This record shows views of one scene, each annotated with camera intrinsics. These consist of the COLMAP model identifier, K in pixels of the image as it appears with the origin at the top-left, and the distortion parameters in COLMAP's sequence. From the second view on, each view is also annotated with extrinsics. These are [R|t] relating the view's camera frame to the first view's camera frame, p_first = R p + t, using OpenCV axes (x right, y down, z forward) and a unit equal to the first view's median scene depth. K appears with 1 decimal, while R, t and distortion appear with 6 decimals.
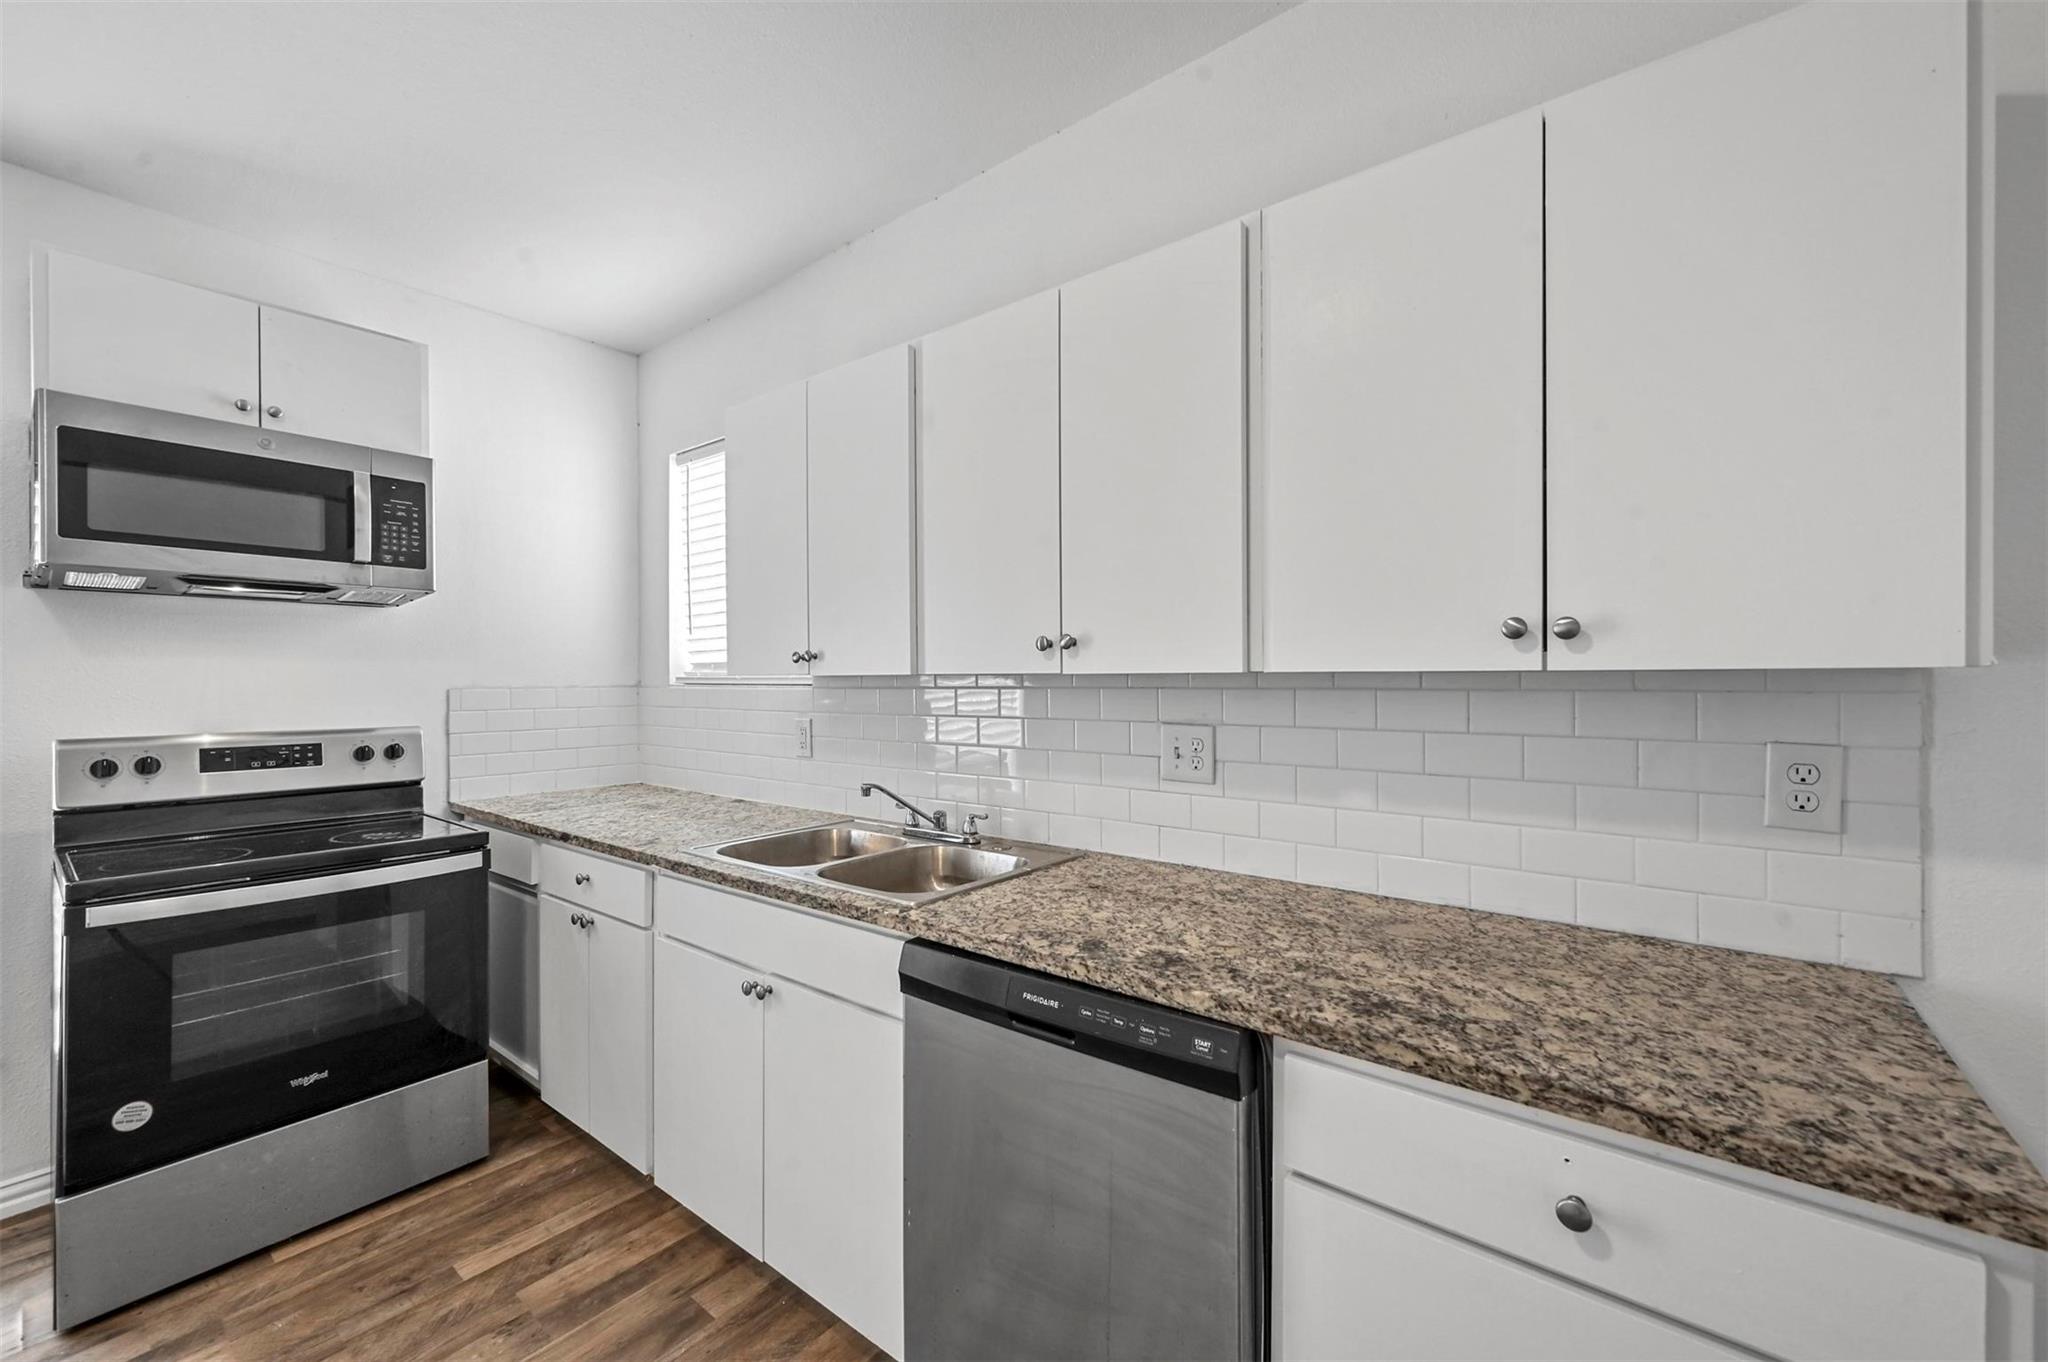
lens RADIAL K [[816.3, 0, 1024.0], [0, 816.3, 681.0], [0, 0, 1]] dist [-0.000263, 0.000052]
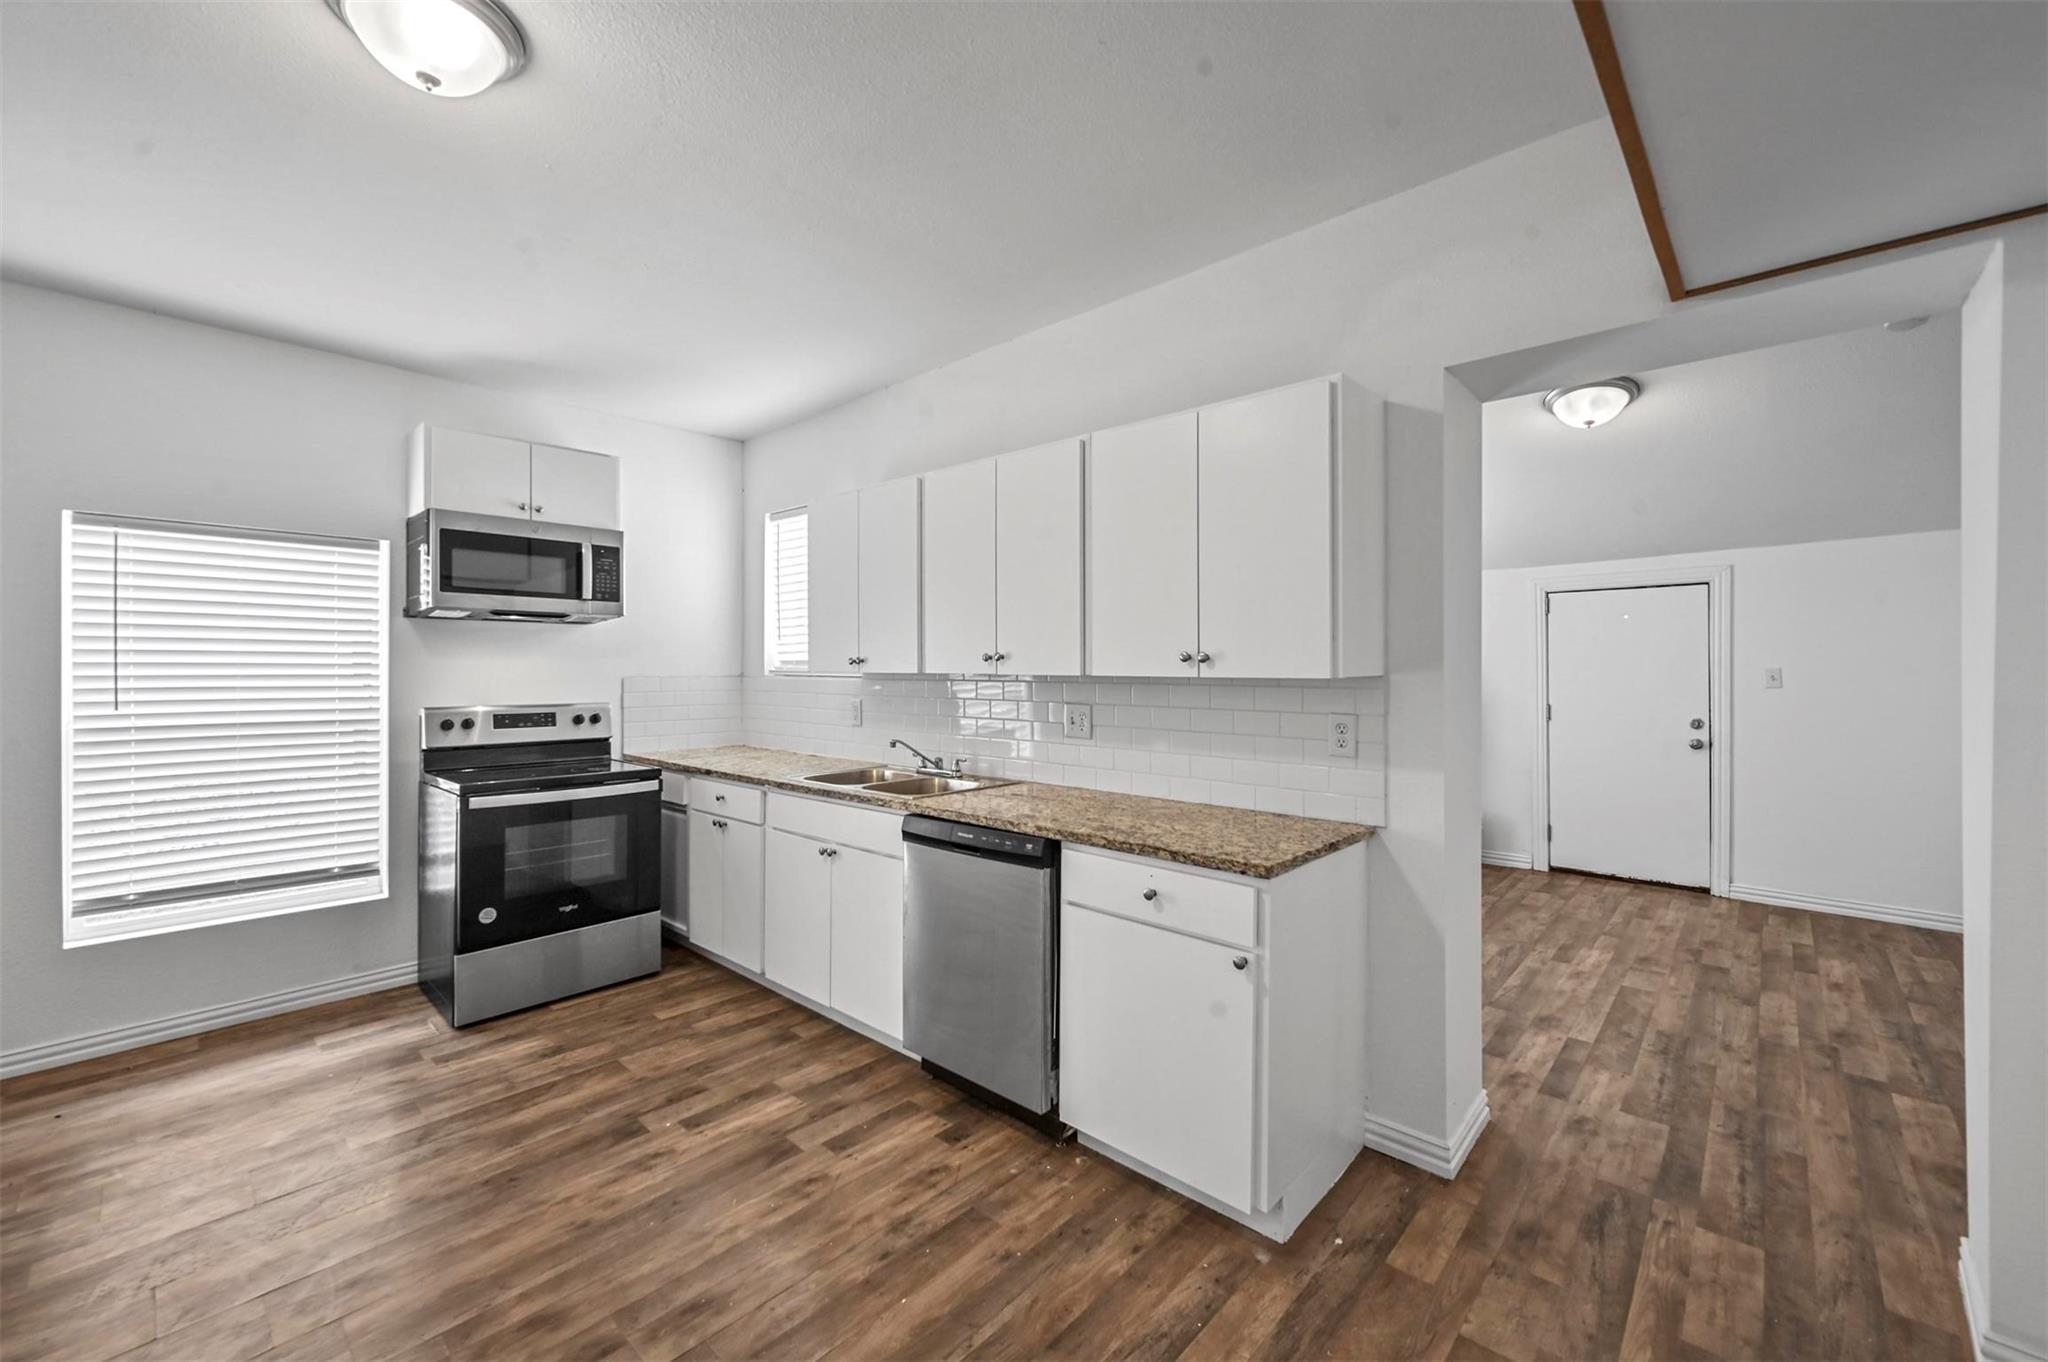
lens RADIAL K [[811.8, 0, 1020.0], [0, 811.8, 669.4], [0, 0, 1]] dist [0.000153, 0.000015]
pose [[0.997396, 0.006252, -0.071851, 0.170978], [-0.006143, 0.999980, 0.001744, -0.017476], [0.071860, -0.001298, 0.997414, -0.582258]]
